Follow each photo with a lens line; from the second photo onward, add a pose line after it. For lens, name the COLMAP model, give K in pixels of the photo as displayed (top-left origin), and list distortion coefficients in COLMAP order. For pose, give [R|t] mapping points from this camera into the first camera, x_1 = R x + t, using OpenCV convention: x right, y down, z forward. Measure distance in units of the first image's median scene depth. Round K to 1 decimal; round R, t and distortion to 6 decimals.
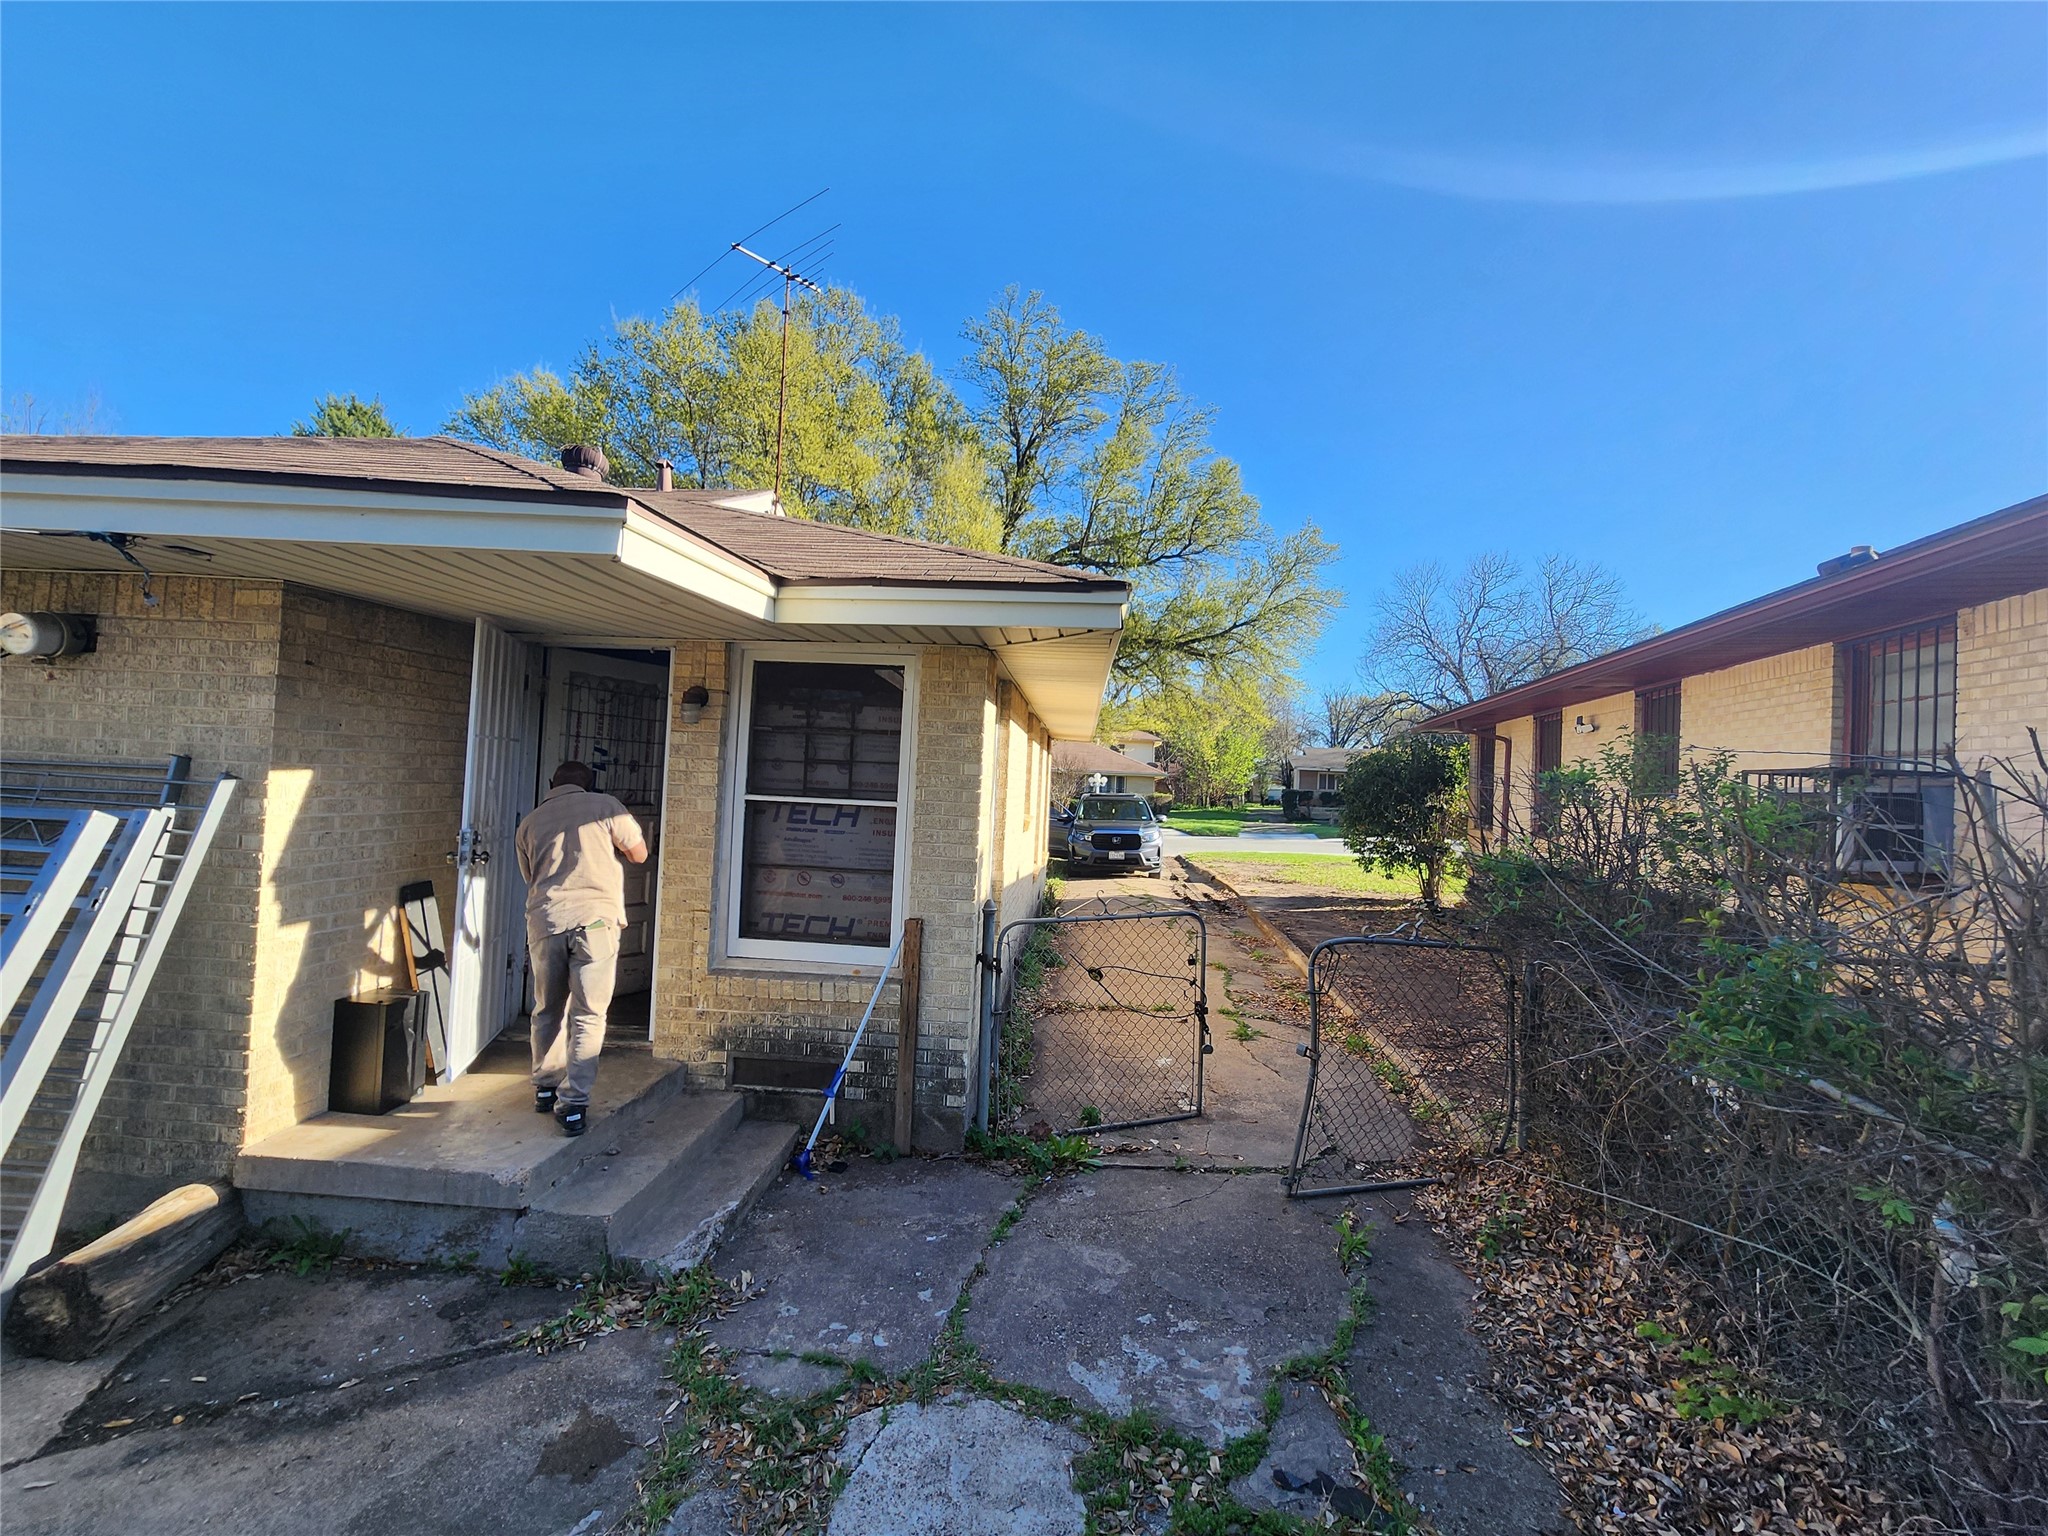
lens RADIAL K [[844.3, 0, 1032.5], [0, 844.3, 758.2], [0, 0, 1]] dist [0.000236, 0.000281]
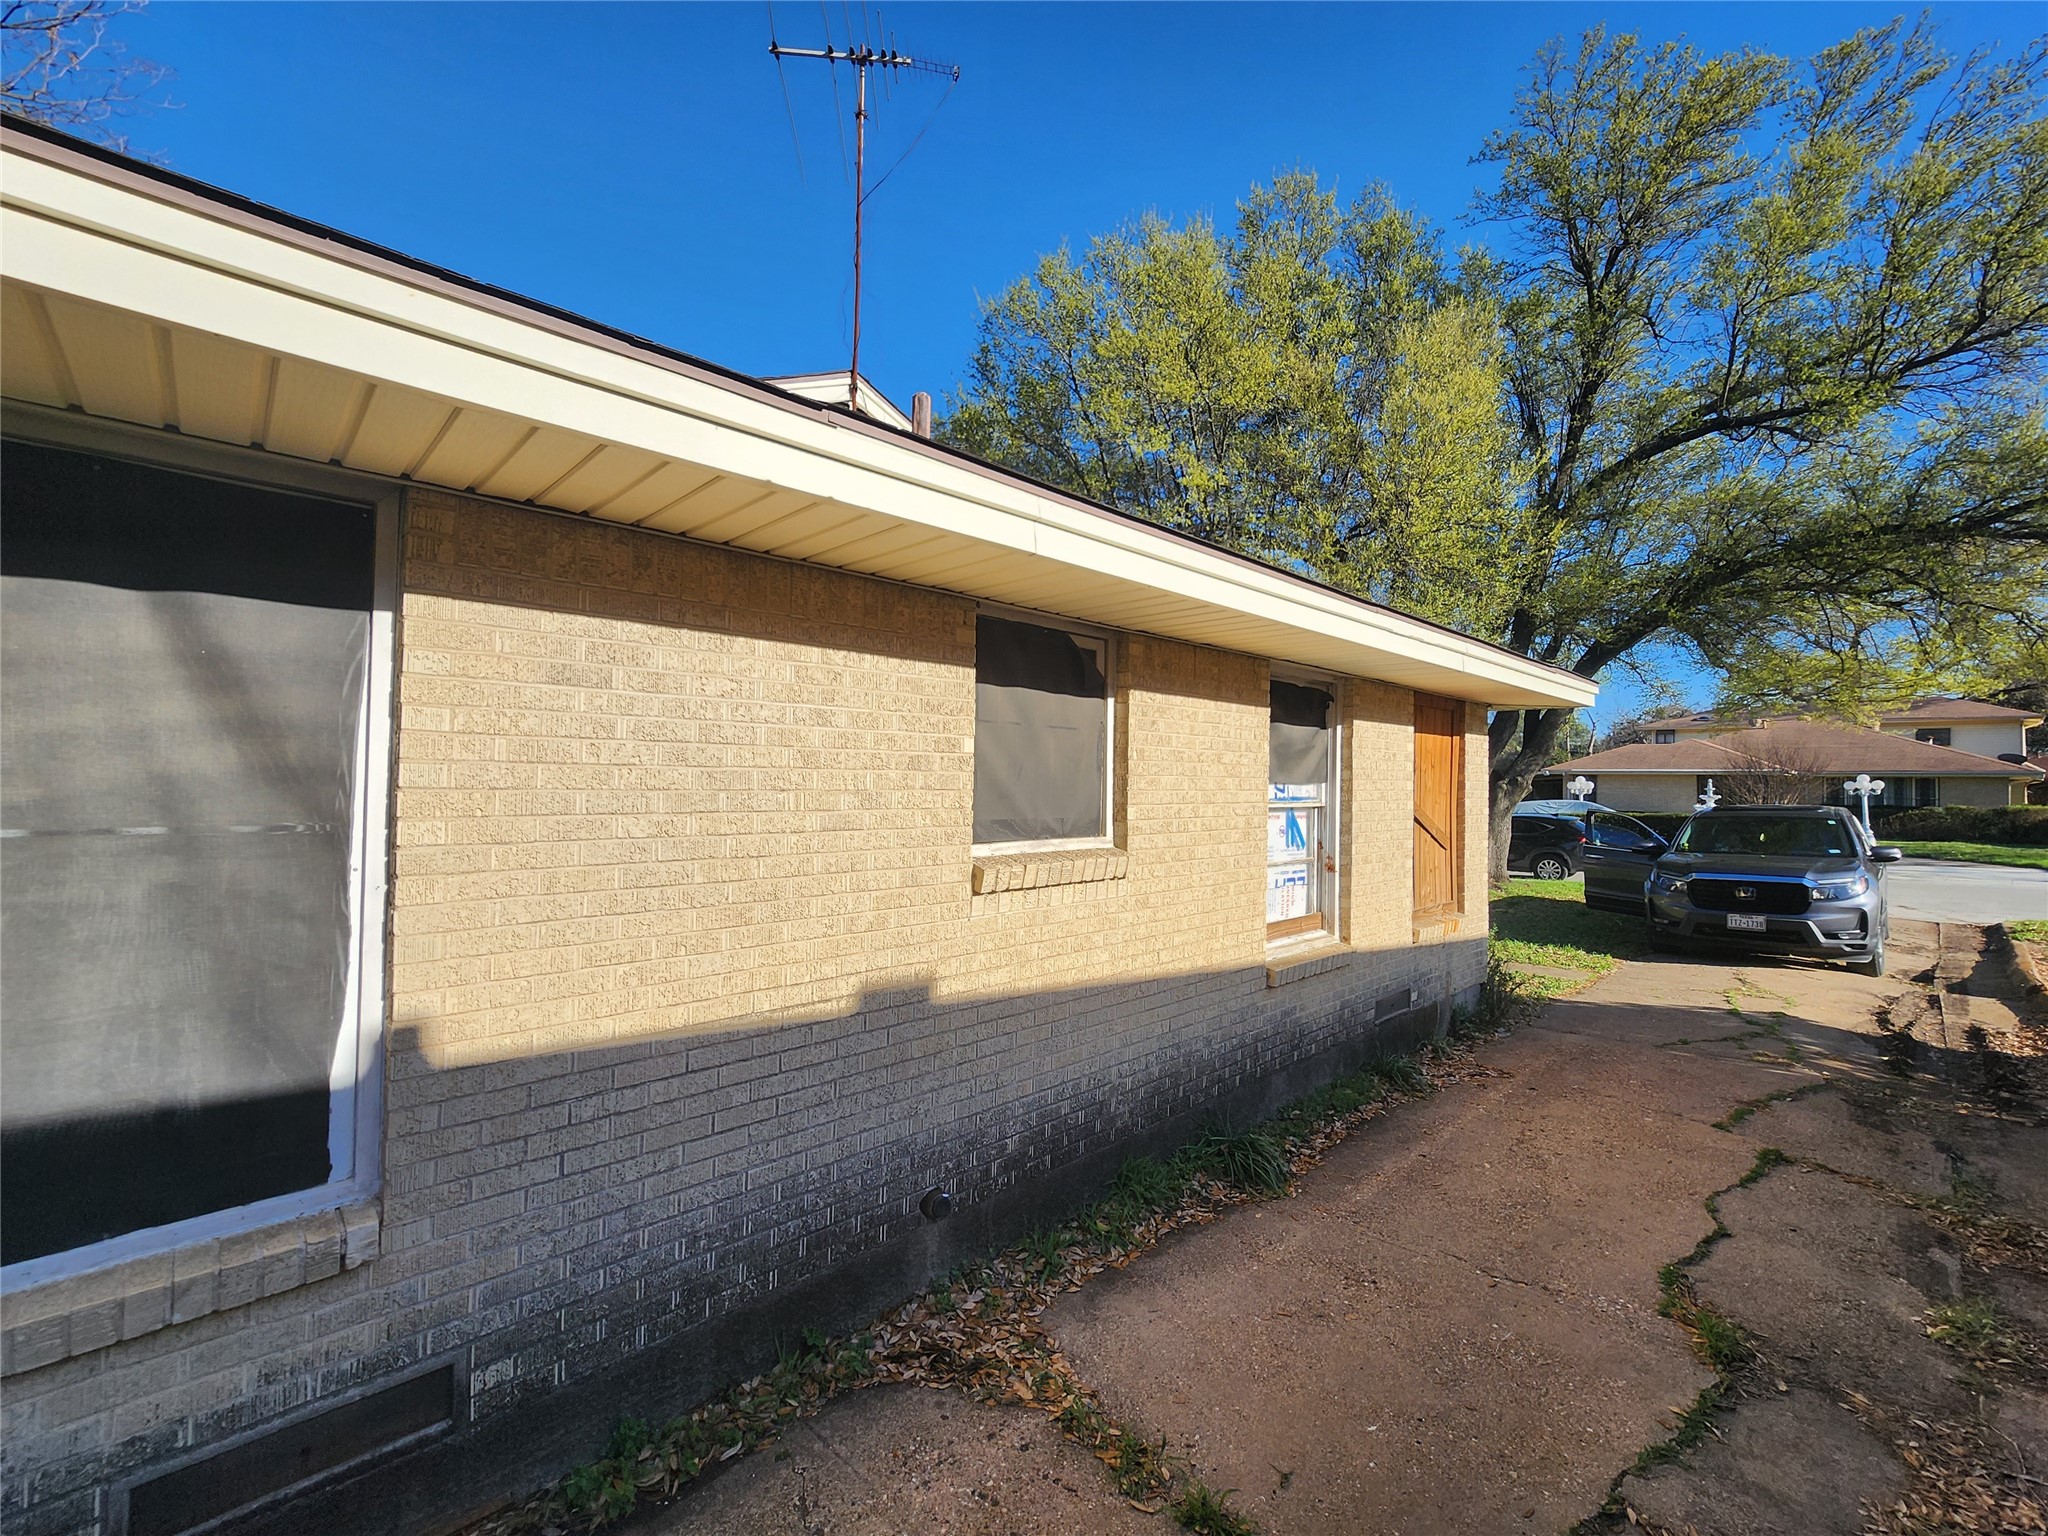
lens RADIAL K [[844.3, 0, 1018.3], [0, 844.3, 771.2], [0, 0, 1]] dist [0.000236, 0.000281]
pose [[0.730492, -0.037629, -0.681884, 0.126610], [0.034444, 0.999240, -0.018243, 0.013834], [0.682052, -0.010161, 0.731233, 0.291706]]
